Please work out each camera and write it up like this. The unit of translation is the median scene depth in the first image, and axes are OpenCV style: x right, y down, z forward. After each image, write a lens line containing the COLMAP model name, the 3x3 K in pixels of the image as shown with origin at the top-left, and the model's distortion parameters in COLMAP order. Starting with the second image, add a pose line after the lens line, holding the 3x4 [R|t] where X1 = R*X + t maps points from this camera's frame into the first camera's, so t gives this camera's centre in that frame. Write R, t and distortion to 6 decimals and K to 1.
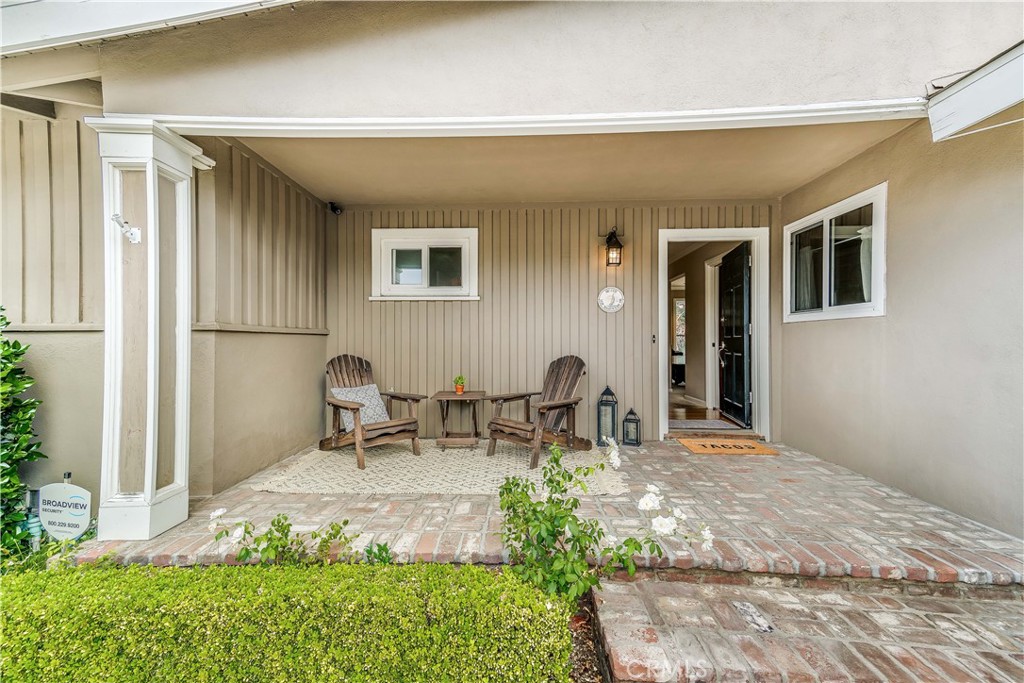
lens RADIAL K [[442.2, 0, 535.3], [0, 442.2, 344.9], [0, 0, 1]] dist [0.047963, 0.000478]
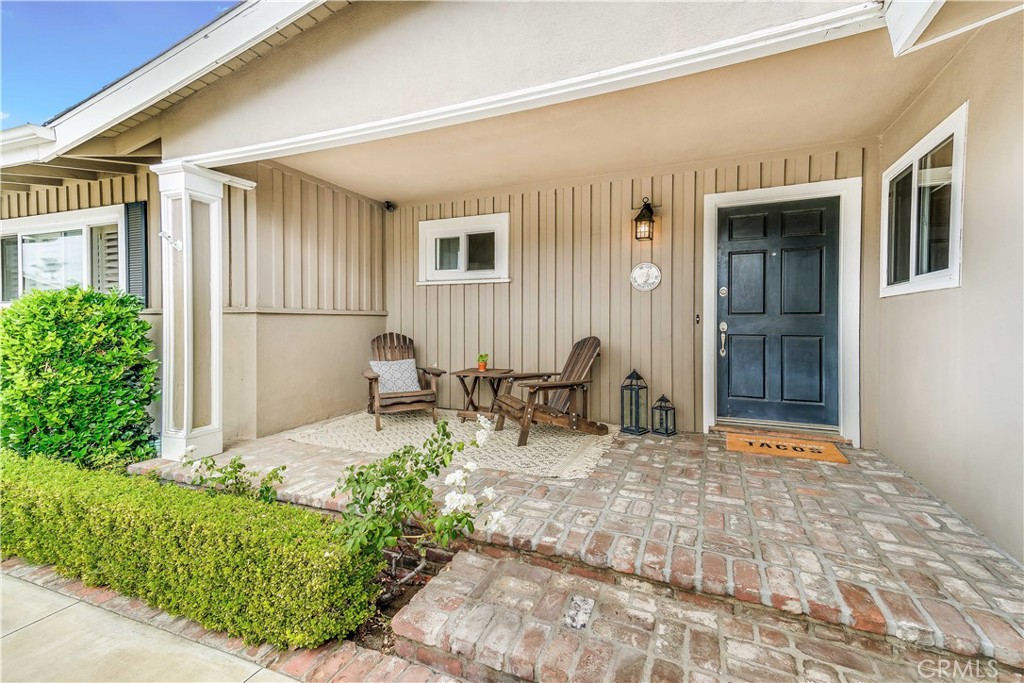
lens RADIAL K [[441.0, 0, 500.7], [0, 441.0, 332.0], [0, 0, 1]] dist [0.043556, 0.000168]
pose [[0.934993, 0.009280, -0.354545, 0.398395], [-0.003800, 0.999862, 0.016149, -0.000735], [0.354646, -0.013752, 0.934900, 0.045521]]
